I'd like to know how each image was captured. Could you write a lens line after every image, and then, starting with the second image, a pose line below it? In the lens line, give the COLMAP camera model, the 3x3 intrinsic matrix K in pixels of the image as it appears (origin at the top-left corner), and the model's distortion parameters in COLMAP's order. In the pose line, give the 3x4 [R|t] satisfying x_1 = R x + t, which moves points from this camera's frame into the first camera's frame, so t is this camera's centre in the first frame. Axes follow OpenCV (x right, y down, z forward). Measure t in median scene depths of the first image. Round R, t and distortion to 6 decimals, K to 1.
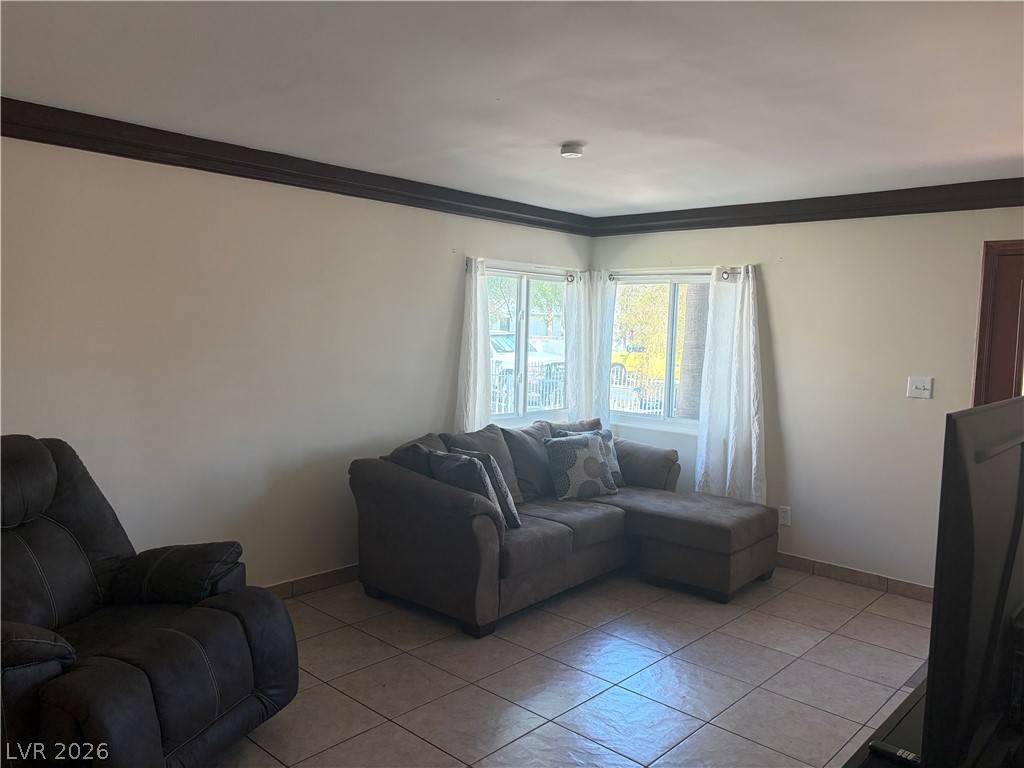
lens RADIAL K [[770.4, 0, 510.5], [0, 770.4, 384.2], [0, 0, 1]] dist [0.060191, -0.063195]
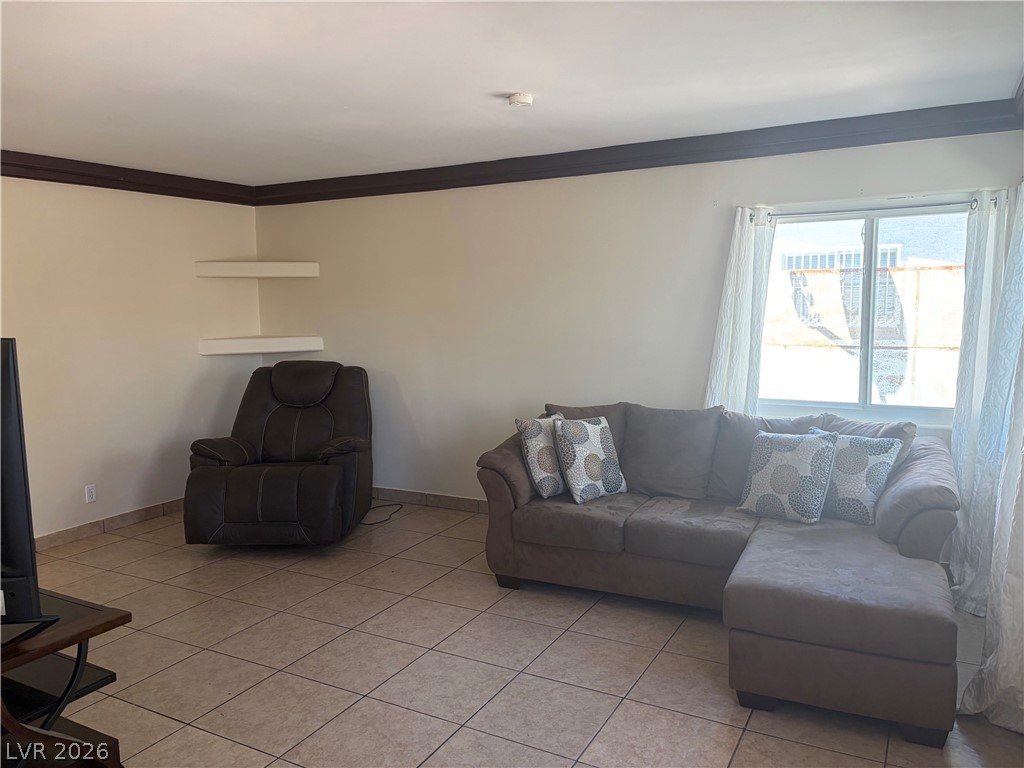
lens RADIAL K [[770.4, 0, 509.8], [0, 770.4, 387.2], [0, 0, 1]] dist [0.060191, -0.063195]
pose [[0.242419, 0.088044, -0.966168, 0.753526], [-0.048176, 0.995737, 0.078651, -0.023726], [0.968975, 0.027480, 0.245627, 0.577224]]
